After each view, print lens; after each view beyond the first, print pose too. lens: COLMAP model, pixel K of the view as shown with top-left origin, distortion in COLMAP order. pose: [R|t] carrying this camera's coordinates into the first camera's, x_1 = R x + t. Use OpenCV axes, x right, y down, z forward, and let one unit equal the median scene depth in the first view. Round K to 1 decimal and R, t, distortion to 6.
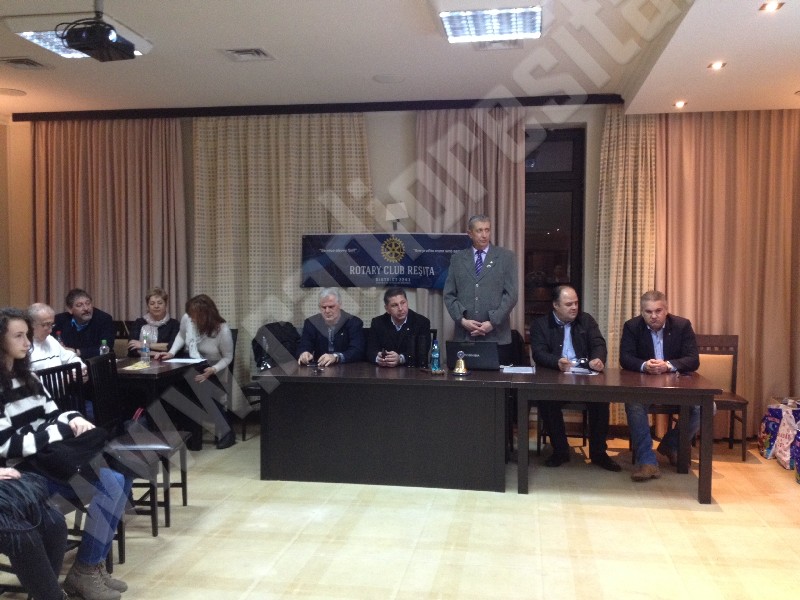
lens RADIAL K [[754.3, 0, 395.5], [0, 754.3, 297.2], [0, 0, 1]] dist [0.144606, -0.314238]
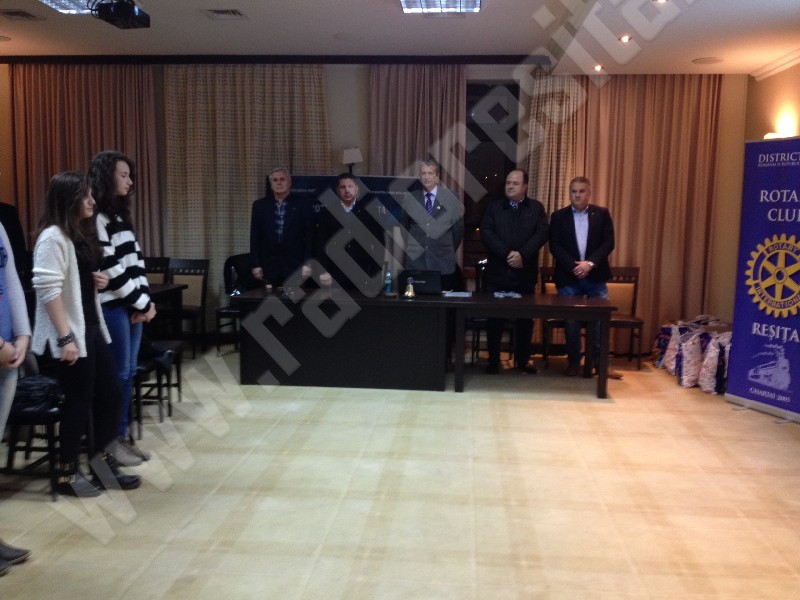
lens RADIAL K [[754.3, 0, 395.5], [0, 754.3, 297.2], [0, 0, 1]] dist [0.144606, -0.314238]
pose [[0.996770, 0.004524, 0.080186, -0.028185], [-0.010688, 0.997004, 0.076605, 0.010032], [-0.079599, -0.077214, 0.993832, -0.164630]]
